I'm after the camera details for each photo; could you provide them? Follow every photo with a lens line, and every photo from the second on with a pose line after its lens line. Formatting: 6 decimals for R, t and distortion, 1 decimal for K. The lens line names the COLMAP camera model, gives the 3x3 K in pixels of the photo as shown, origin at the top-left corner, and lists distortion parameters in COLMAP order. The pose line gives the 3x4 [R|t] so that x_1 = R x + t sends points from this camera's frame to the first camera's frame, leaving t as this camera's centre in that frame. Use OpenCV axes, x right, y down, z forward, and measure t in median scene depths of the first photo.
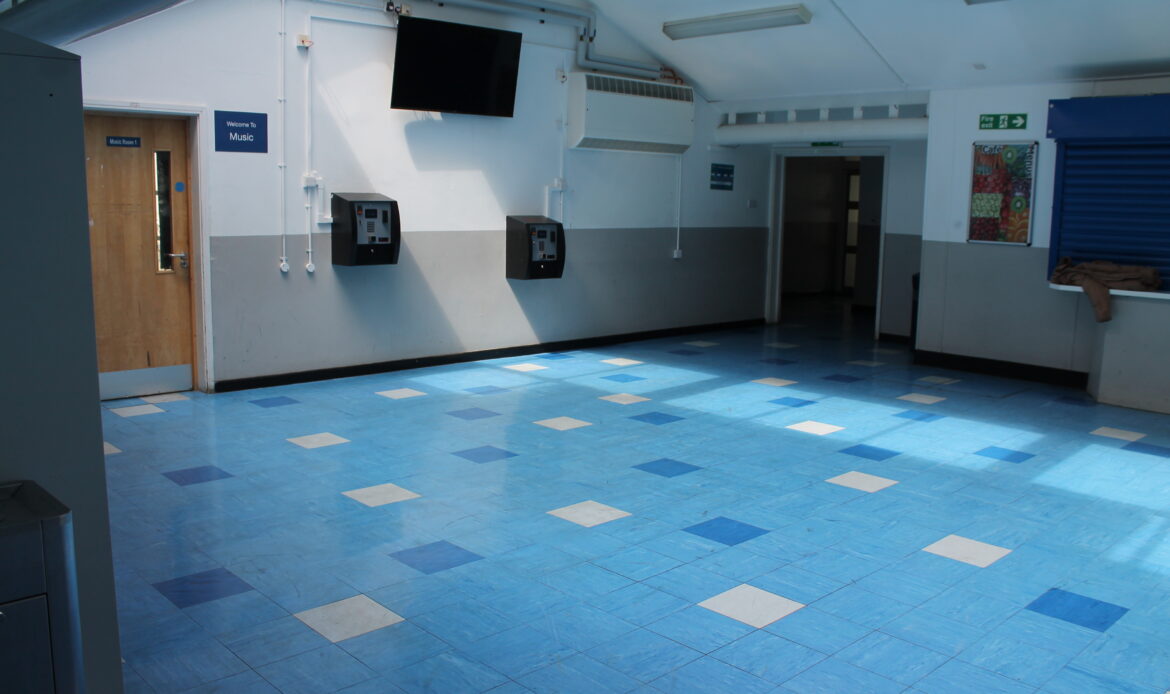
lens RADIAL K [[995.5, 0, 589.6], [0, 995.5, 348.3], [0, 0, 1]] dist [-0.163456, 0.154811]
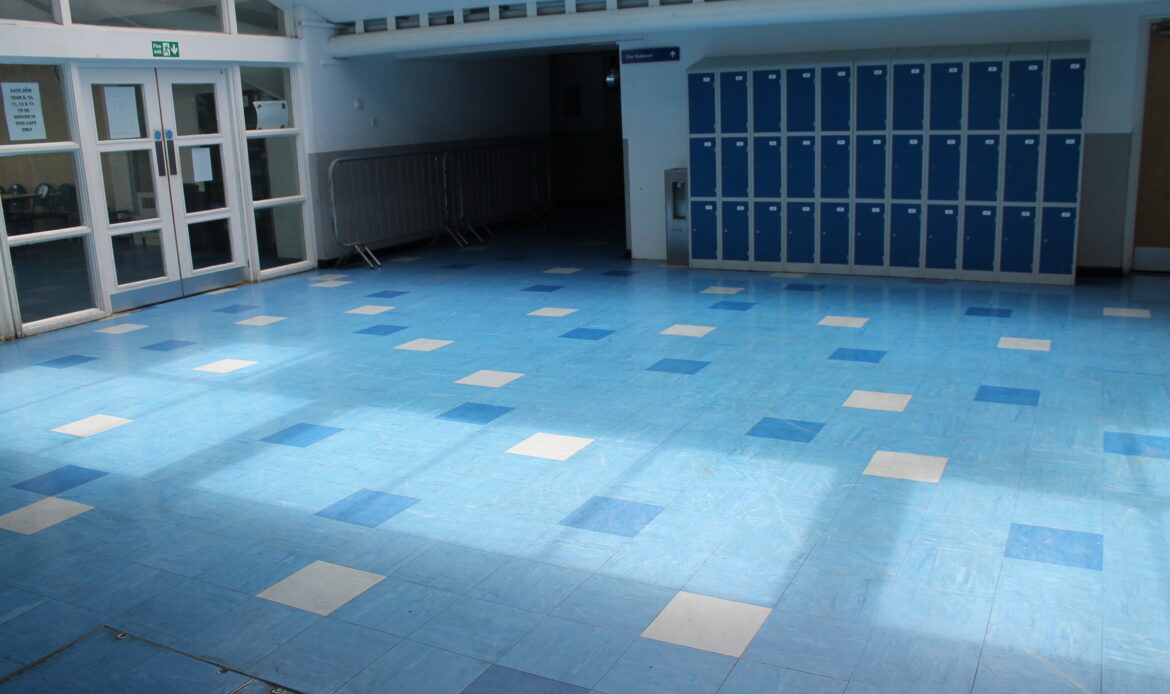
lens RADIAL K [[995.5, 0, 589.6], [0, 995.5, 348.3], [0, 0, 1]] dist [-0.163456, 0.154811]
pose [[-0.945279, 0.092344, -0.312921, 0.476646], [-0.029792, 0.930671, 0.364641, -0.262465], [0.324899, 0.354010, -0.876993, 1.841159]]
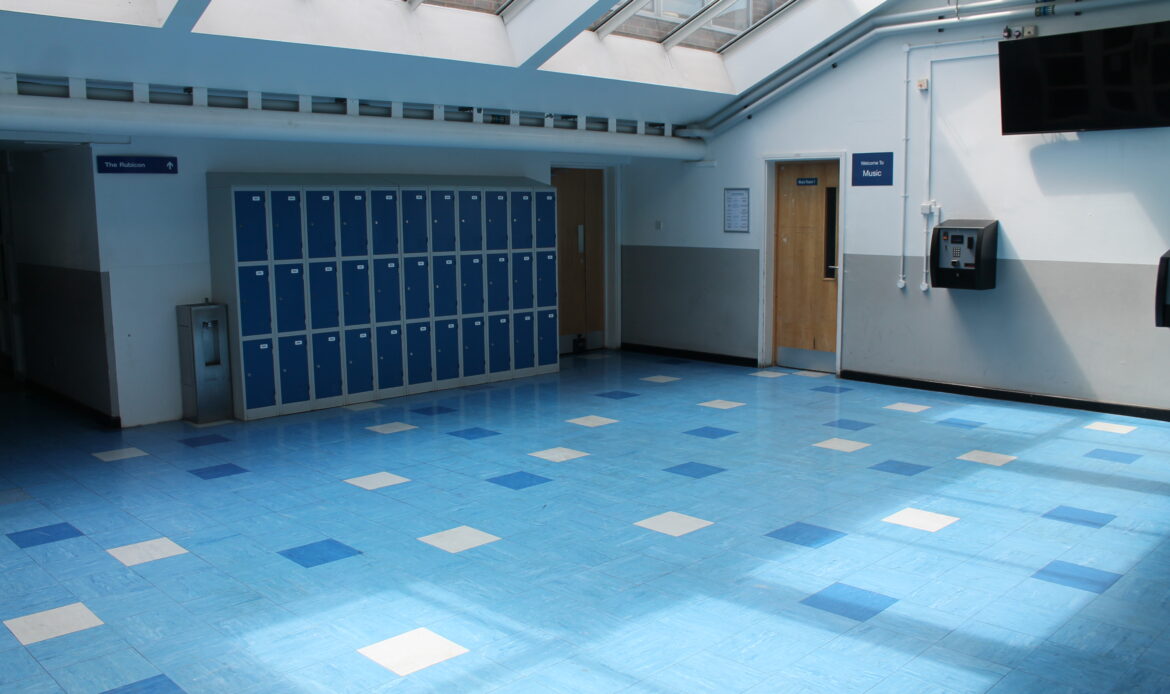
lens RADIAL K [[995.5, 0, 589.6], [0, 995.5, 348.3], [0, 0, 1]] dist [-0.163456, 0.154811]
pose [[0.016203, 0.116563, -0.993051, 1.124932], [-0.147172, 0.982642, 0.112940, -0.114187], [0.988978, 0.144319, 0.033077, 0.825378]]
